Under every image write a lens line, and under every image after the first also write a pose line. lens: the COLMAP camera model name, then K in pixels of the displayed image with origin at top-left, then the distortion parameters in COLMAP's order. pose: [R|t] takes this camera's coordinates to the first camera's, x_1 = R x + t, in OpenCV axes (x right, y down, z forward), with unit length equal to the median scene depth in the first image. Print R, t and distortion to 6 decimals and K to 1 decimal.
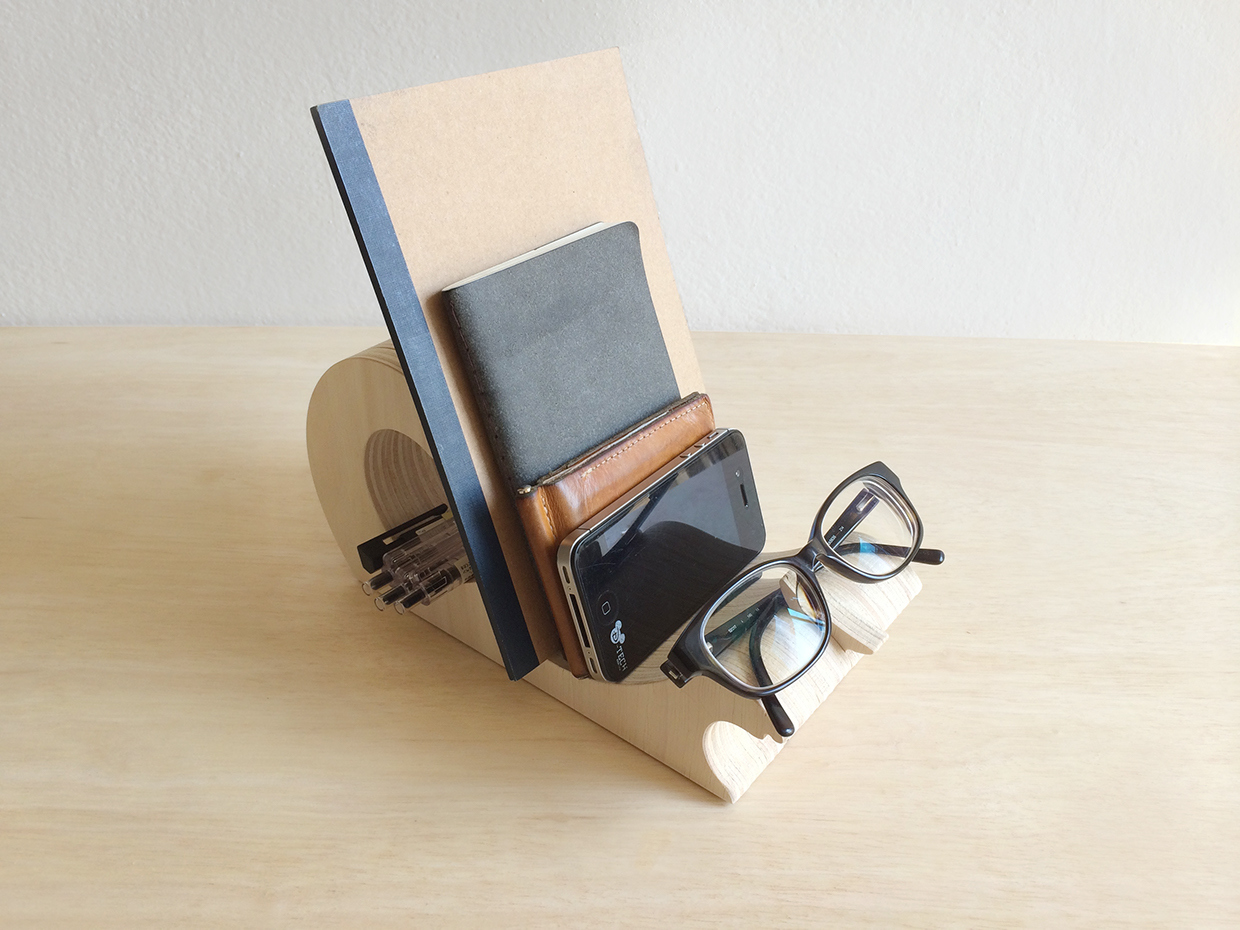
lens RADIAL K [[1055.6, 0, 611.4], [0, 1055.6, 470.2], [0, 0, 1]] dist [0.077940, -0.118343]
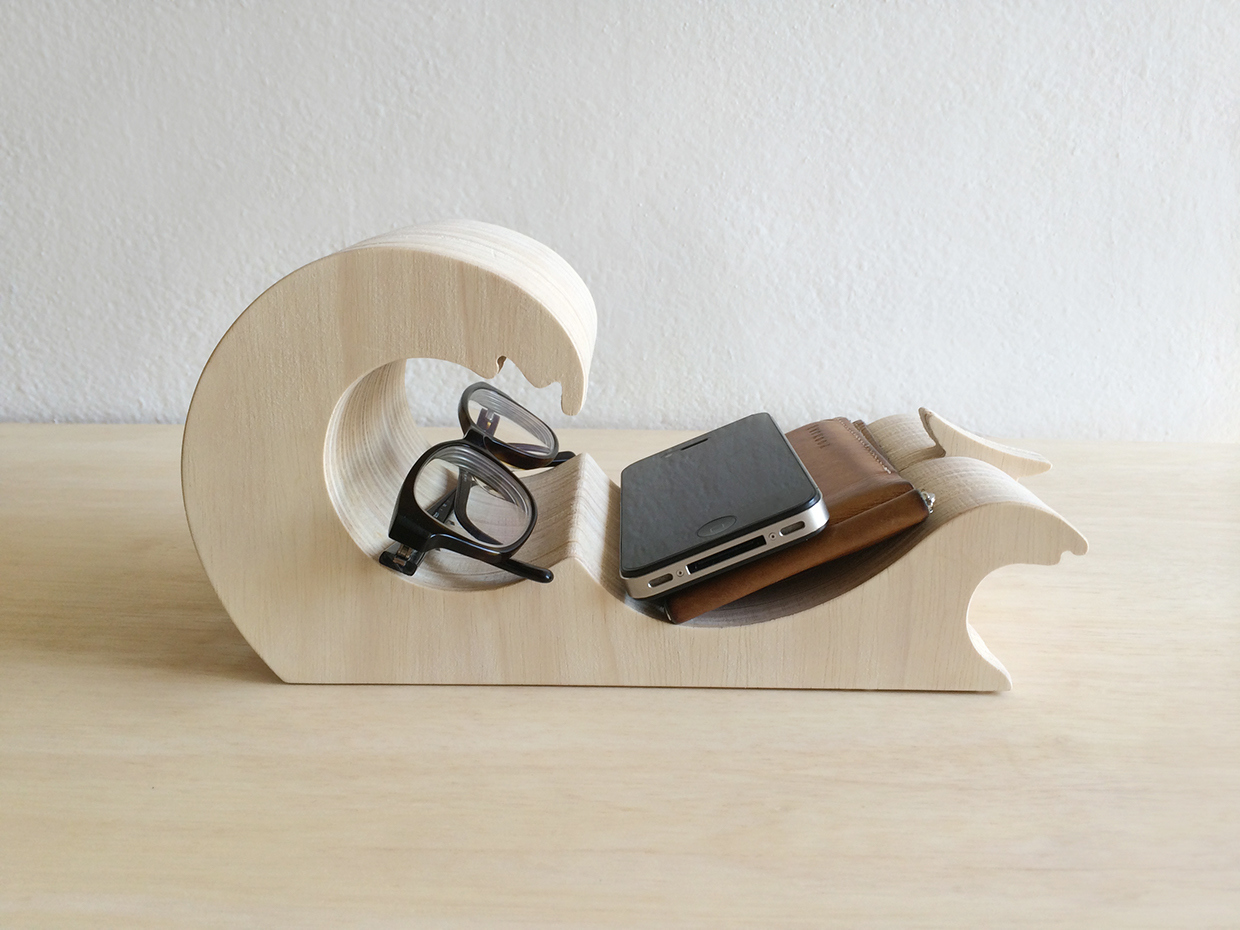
lens RADIAL K [[1055.6, 0, 611.8], [0, 1055.6, 465.8], [0, 0, 1]] dist [0.077940, -0.118343]
pose [[0.999734, 0.002880, -0.022896, -0.035326], [-0.009267, 0.958771, -0.284028, 0.135627], [0.021134, 0.284164, 0.958543, 0.253311]]
